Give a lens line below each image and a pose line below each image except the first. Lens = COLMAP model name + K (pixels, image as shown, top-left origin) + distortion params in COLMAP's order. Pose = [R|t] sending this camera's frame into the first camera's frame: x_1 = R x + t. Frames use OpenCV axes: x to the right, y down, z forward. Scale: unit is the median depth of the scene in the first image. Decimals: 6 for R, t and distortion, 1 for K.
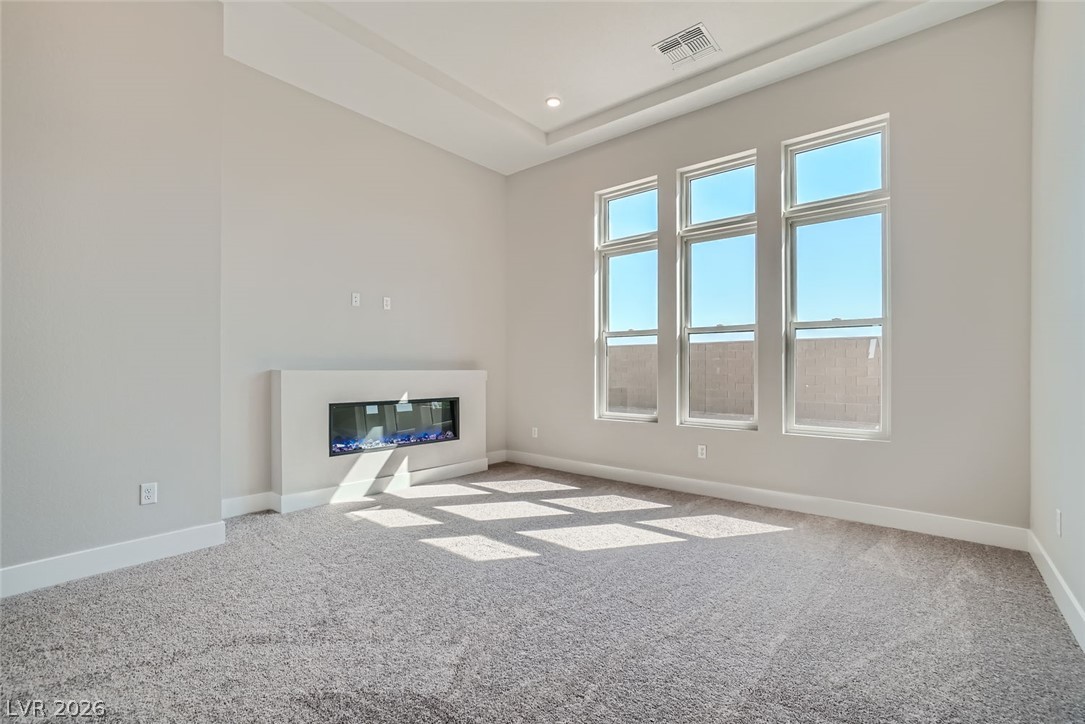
lens RADIAL K [[477.9, 0, 536.4], [0, 477.9, 369.8], [0, 0, 1]] dist [-0.011175, 0.002248]
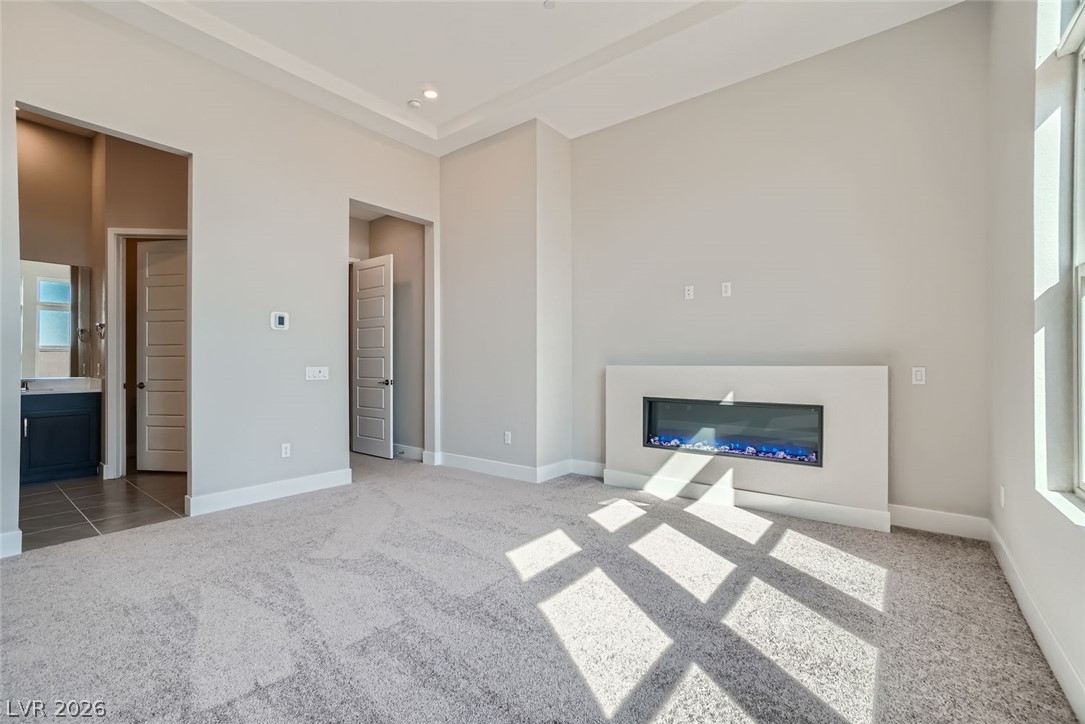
lens RADIAL K [[477.9, 0, 532.3], [0, 477.9, 359.0], [0, 0, 1]] dist [-0.011175, 0.002248]
pose [[0.038378, -0.011518, -0.999197, 0.583515], [0.005649, 0.999920, -0.011309, -0.003604], [0.999247, -0.005210, 0.038440, 0.656007]]
